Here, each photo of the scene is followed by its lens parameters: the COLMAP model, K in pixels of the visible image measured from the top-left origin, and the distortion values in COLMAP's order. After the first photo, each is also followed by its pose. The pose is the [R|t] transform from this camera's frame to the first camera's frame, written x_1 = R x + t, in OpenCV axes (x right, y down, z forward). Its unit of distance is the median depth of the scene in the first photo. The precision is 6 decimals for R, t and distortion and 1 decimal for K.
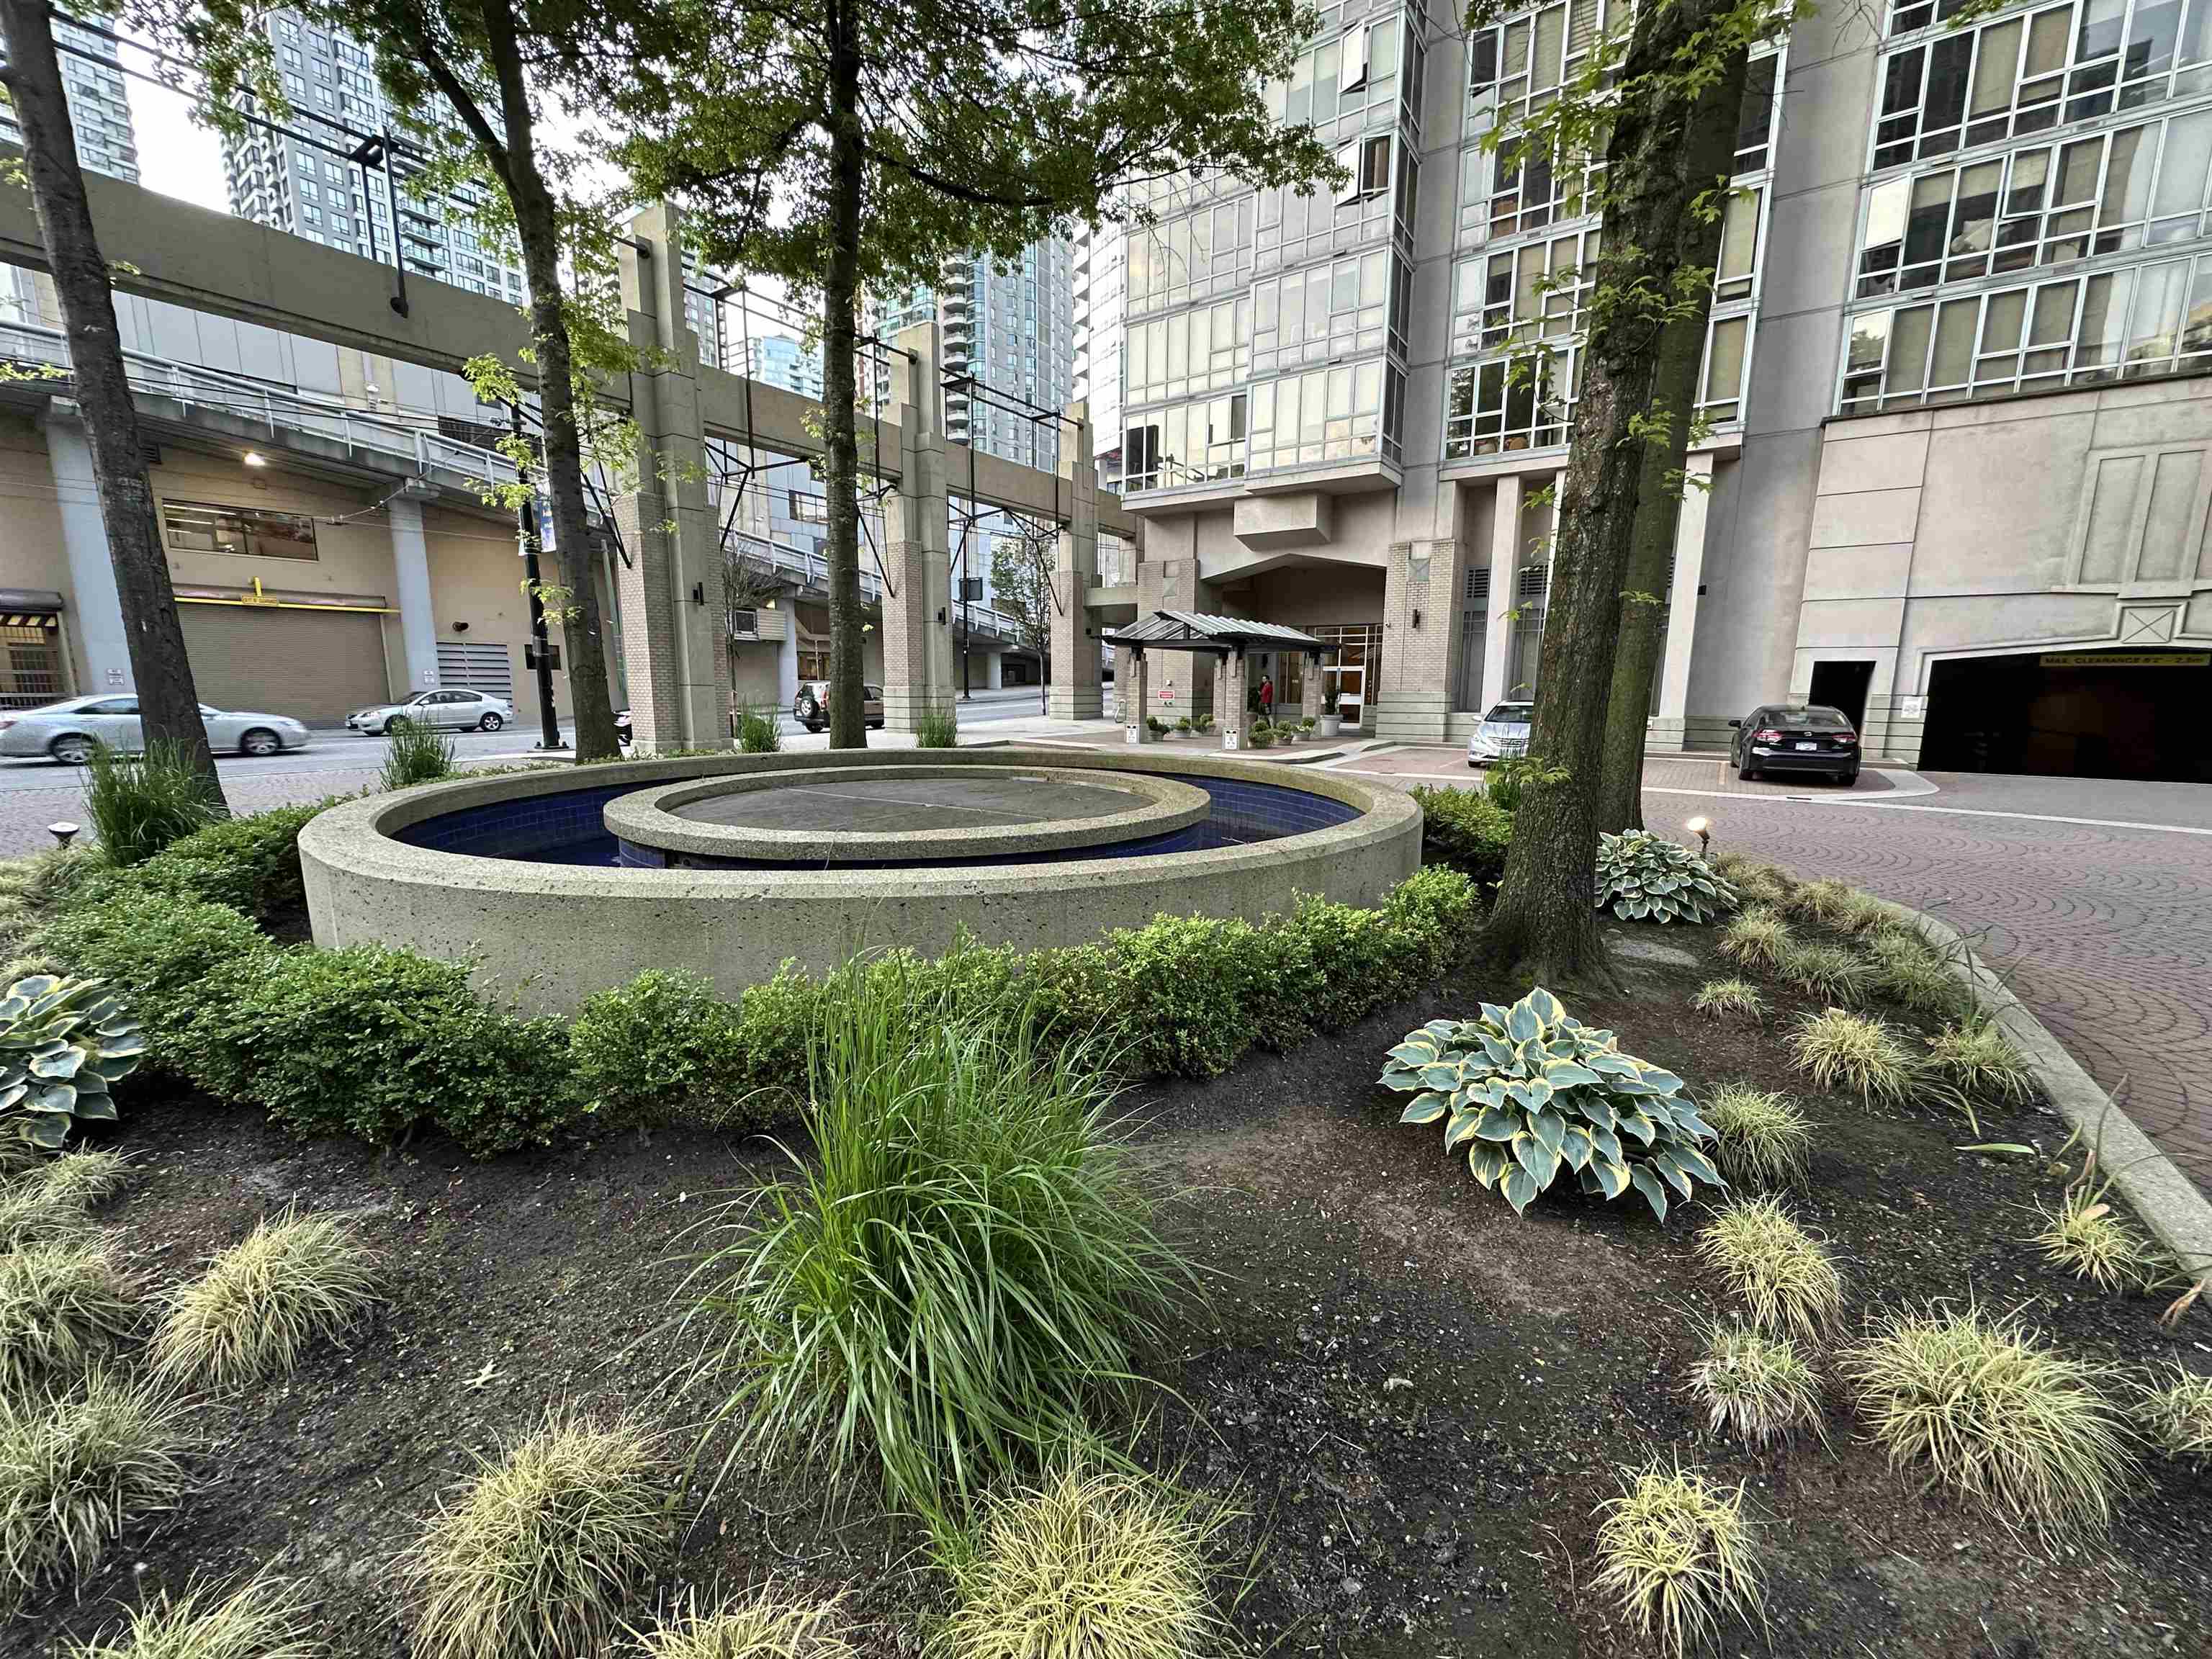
lens RADIAL K [[888.7, 0, 1106.0], [0, 888.7, 829.5], [0, 0, 1]] dist [-0.002256, 0.000411]
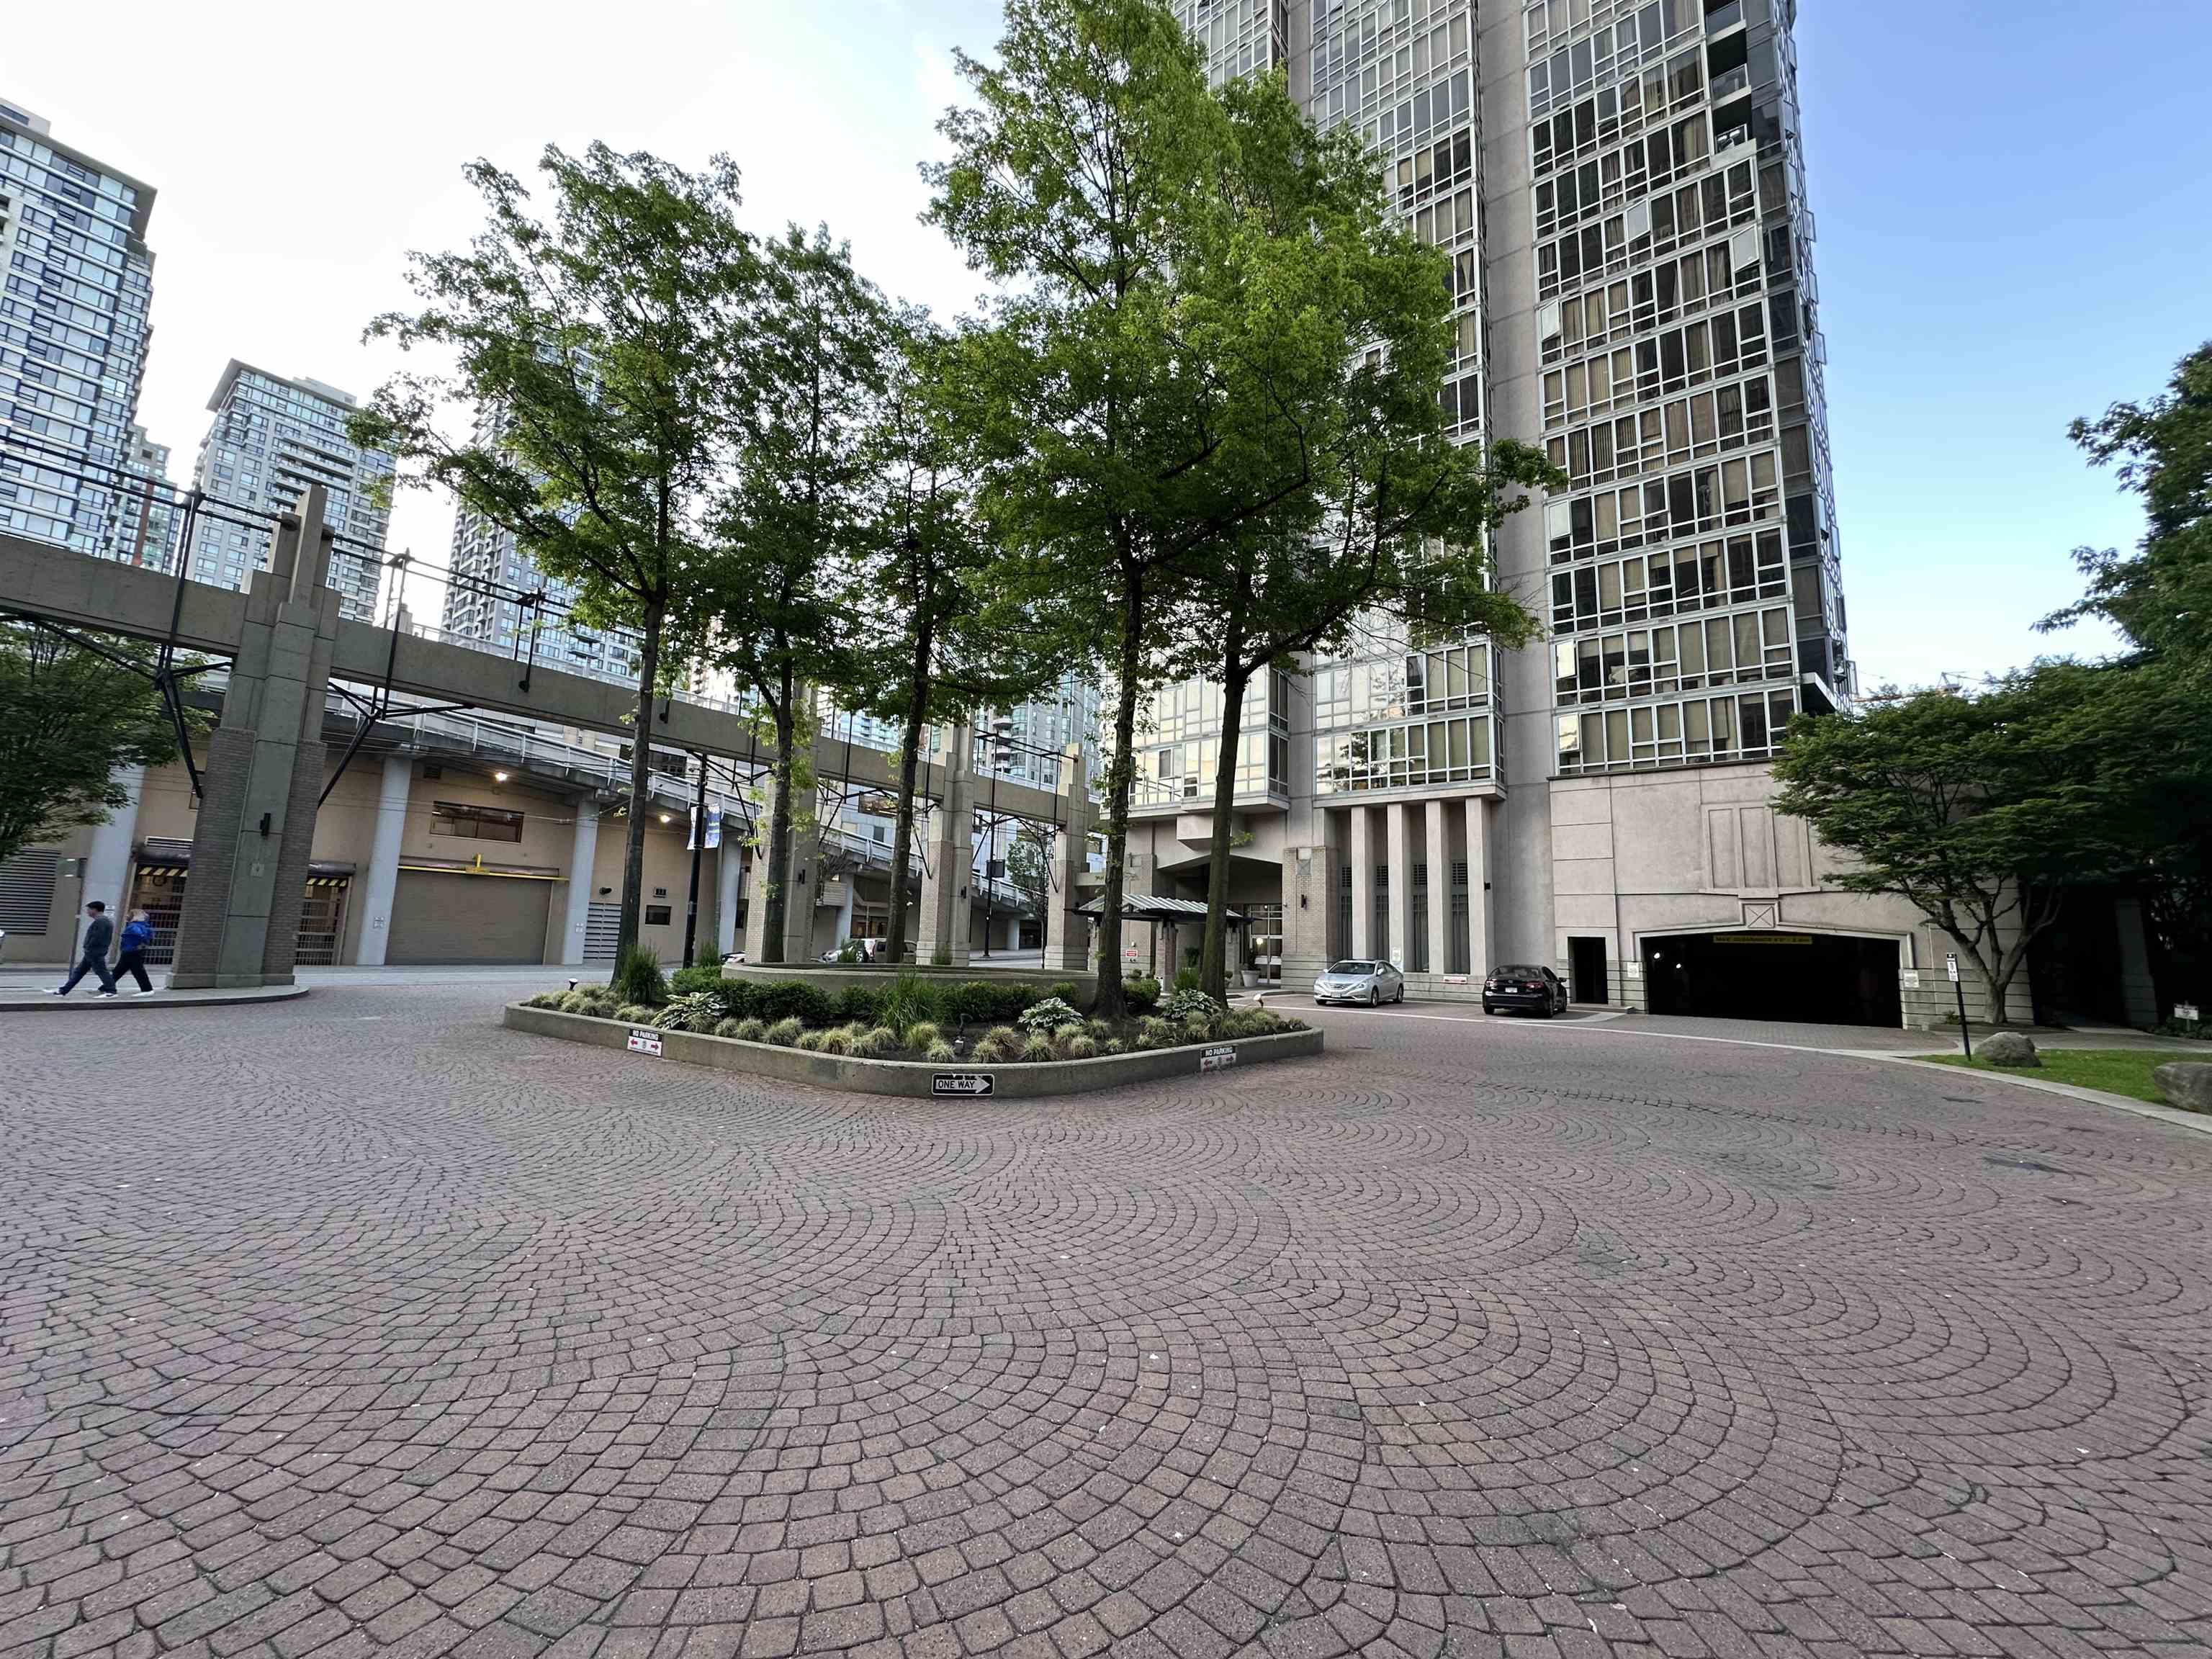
lens RADIAL K [[888.7, 0, 1106.0], [0, 888.7, 829.5], [0, 0, 1]] dist [-0.002256, 0.000411]
pose [[0.999020, 0.016845, -0.040940, 0.104346], [-0.028199, 0.955031, -0.295160, 0.079265], [0.034127, 0.296026, 0.954570, -0.393542]]
